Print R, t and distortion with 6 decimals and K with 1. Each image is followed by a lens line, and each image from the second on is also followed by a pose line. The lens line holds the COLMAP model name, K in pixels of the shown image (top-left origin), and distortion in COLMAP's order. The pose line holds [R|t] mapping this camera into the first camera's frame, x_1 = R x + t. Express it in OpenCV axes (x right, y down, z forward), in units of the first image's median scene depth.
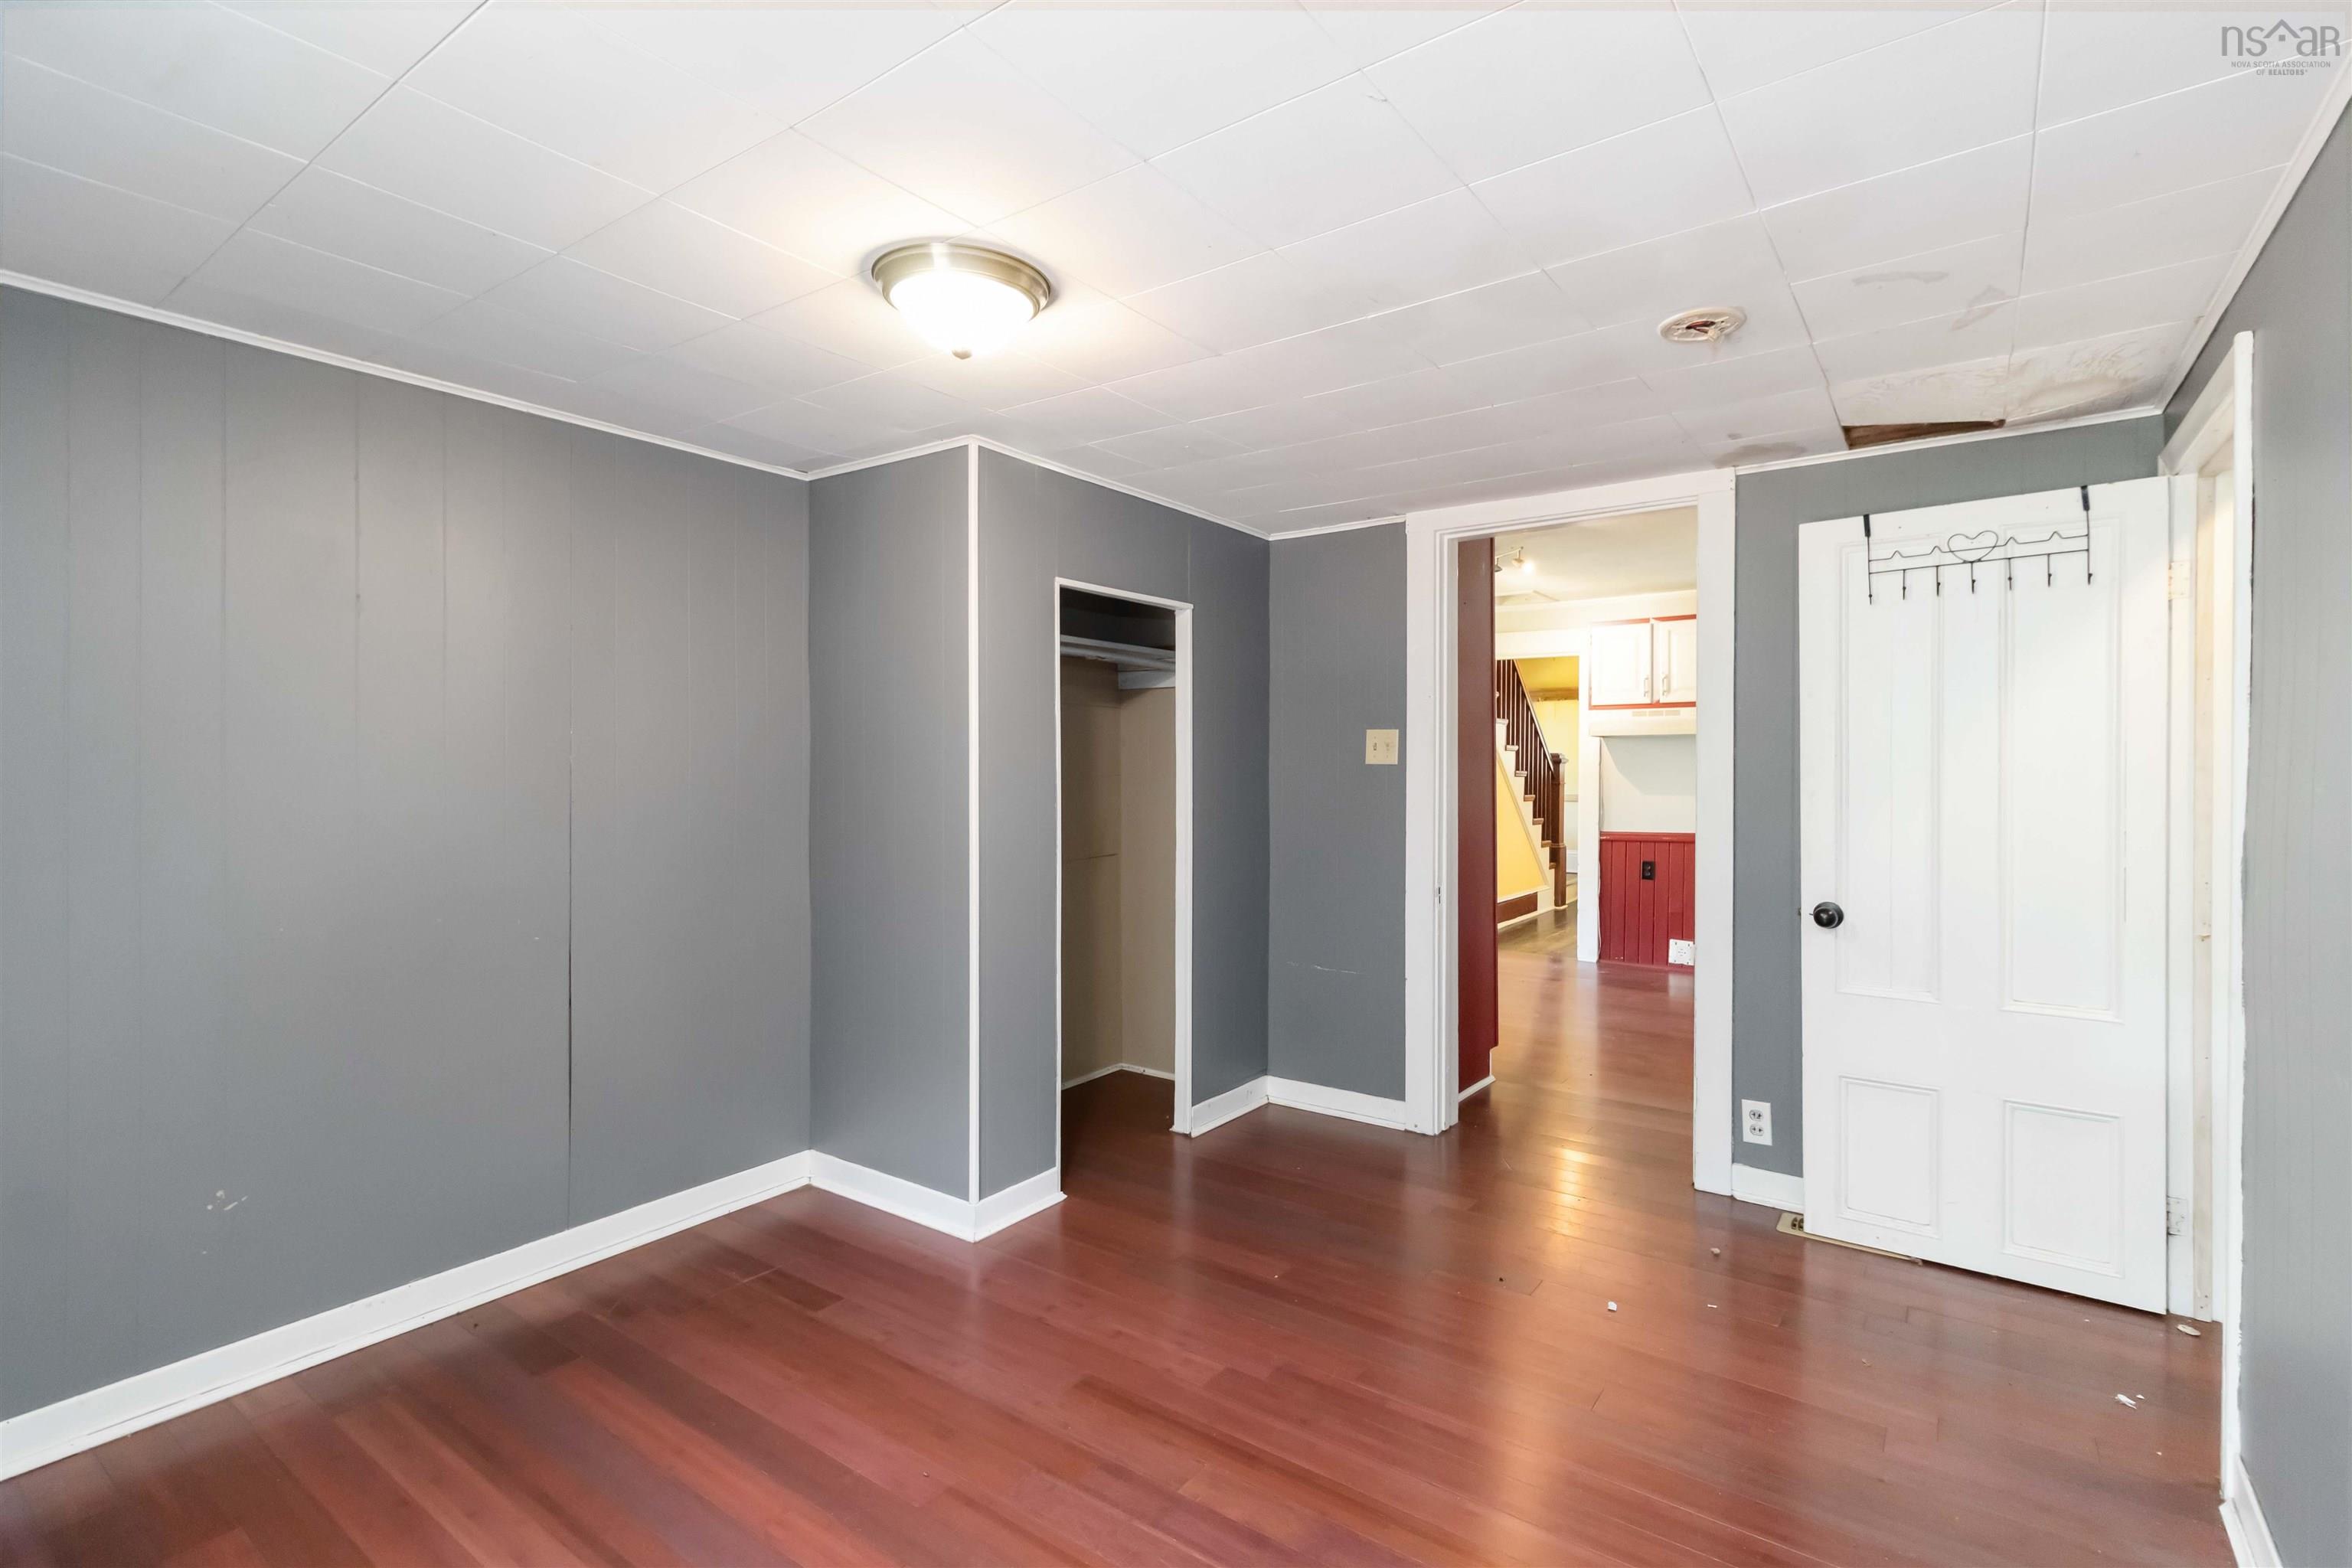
lens RADIAL K [[1079.9, 0, 1204.1], [0, 1079.9, 770.5], [0, 0, 1]] dist [0.003177, 0.000587]
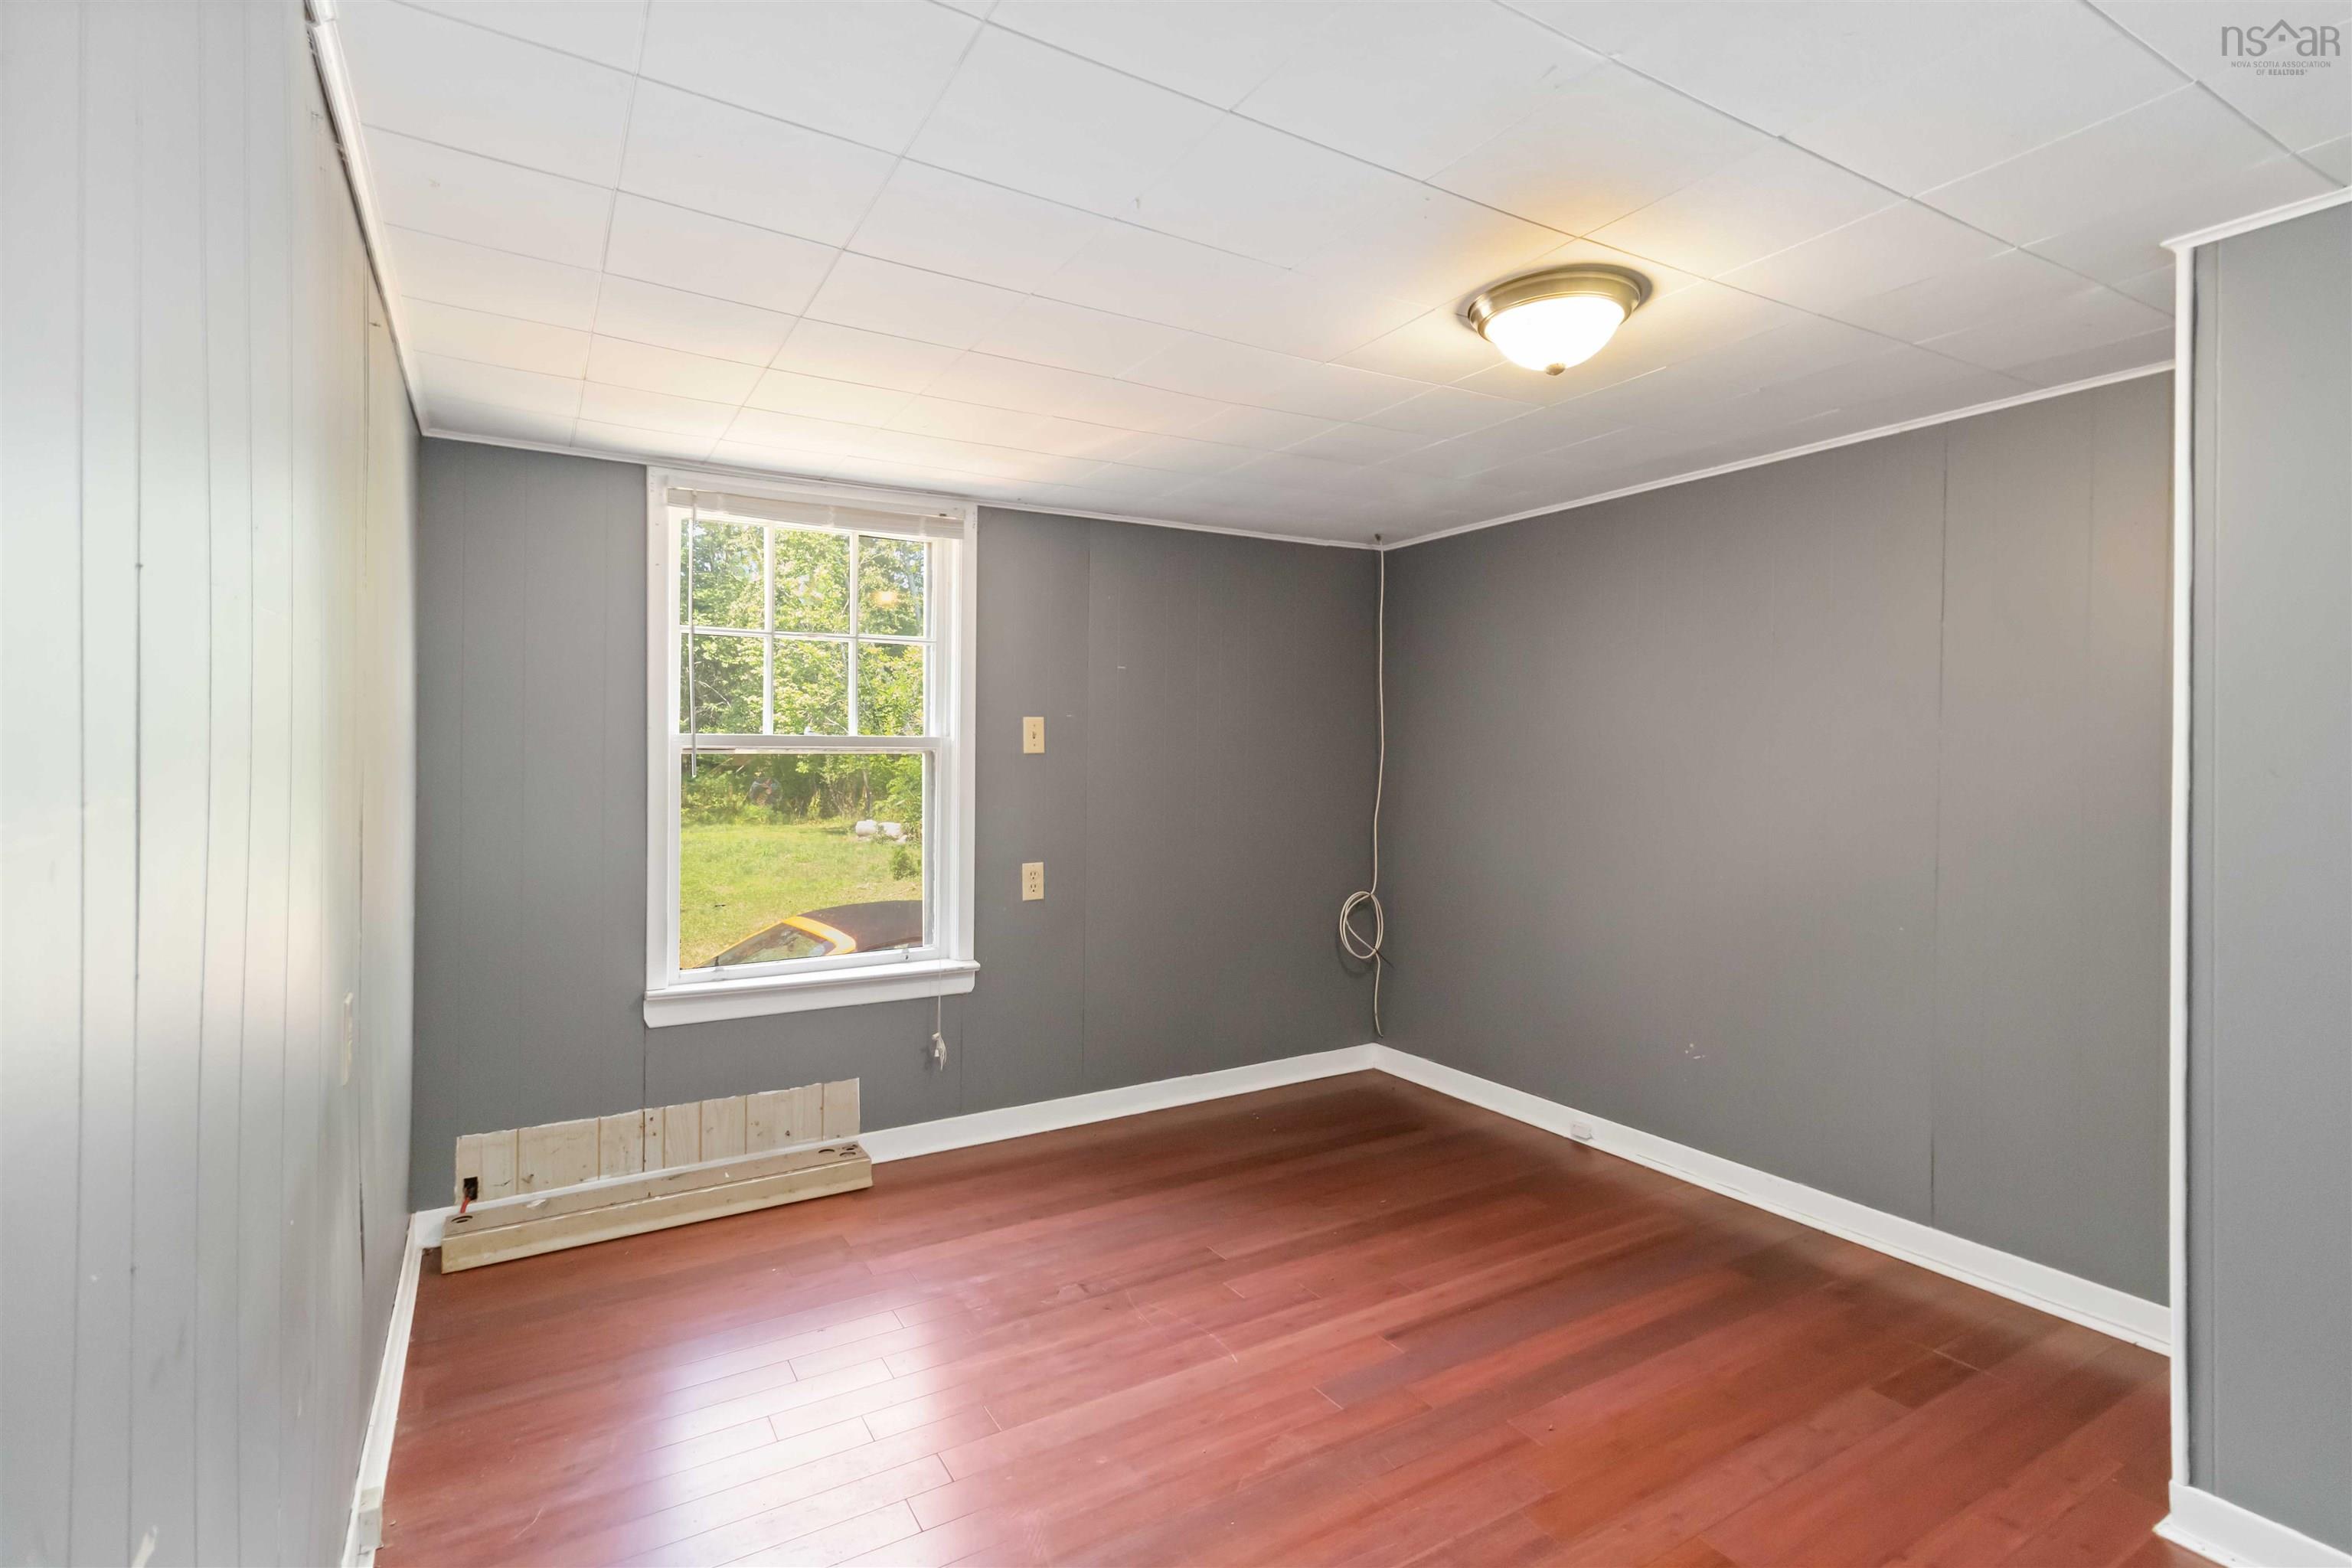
lens RADIAL K [[1123.8, 0, 1206.3], [0, 1123.8, 771.4], [0, 0, 1]] dist [-0.001642, 0.000003]
pose [[-0.391826, 0.007237, -0.920011, 0.583845], [-0.012228, 0.999840, 0.013073, -0.003933], [0.919958, 0.016372, -0.391675, 0.728027]]
